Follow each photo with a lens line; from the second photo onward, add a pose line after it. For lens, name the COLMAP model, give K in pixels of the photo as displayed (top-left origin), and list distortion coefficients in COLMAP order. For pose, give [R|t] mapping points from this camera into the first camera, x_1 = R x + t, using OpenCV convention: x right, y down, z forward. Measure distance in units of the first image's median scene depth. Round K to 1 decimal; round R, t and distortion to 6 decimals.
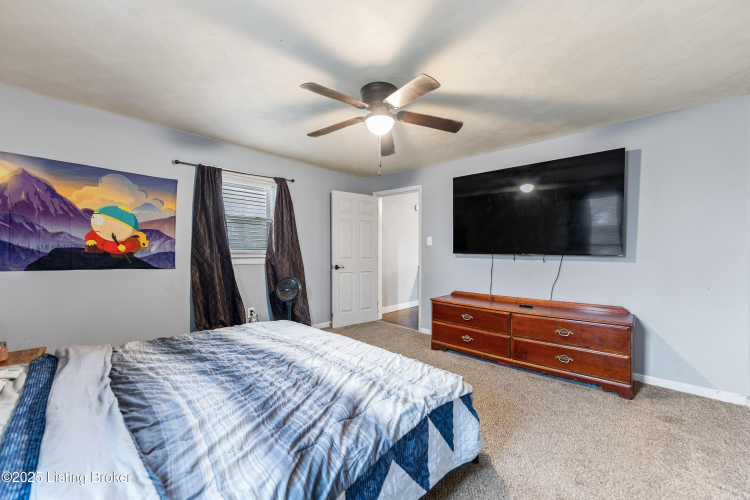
lens RADIAL K [[297.6, 0, 377.3], [0, 297.6, 252.2], [0, 0, 1]] dist [0.000410, 0.000146]
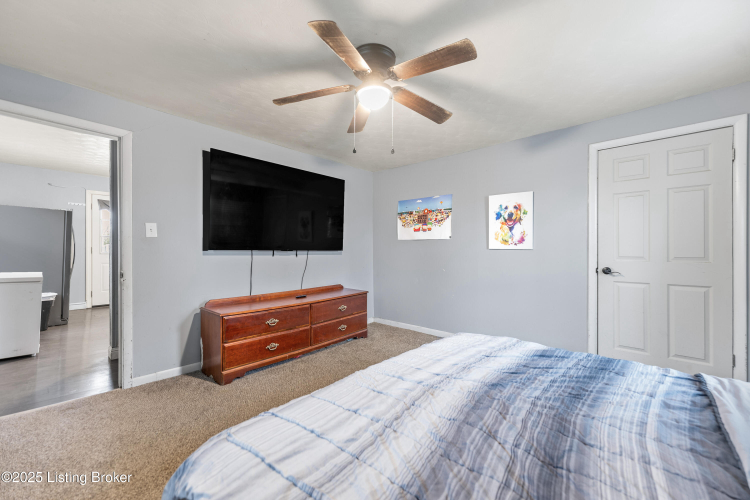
lens RADIAL K [[297.6, 0, 377.8], [0, 297.6, 246.1], [0, 0, 1]] dist [0.000410, 0.000146]
pose [[-0.011394, 0.003646, 0.999928, -0.555600], [0.002241, 0.999991, -0.003621, -0.002154], [-0.999933, 0.002200, -0.011402, 0.666274]]
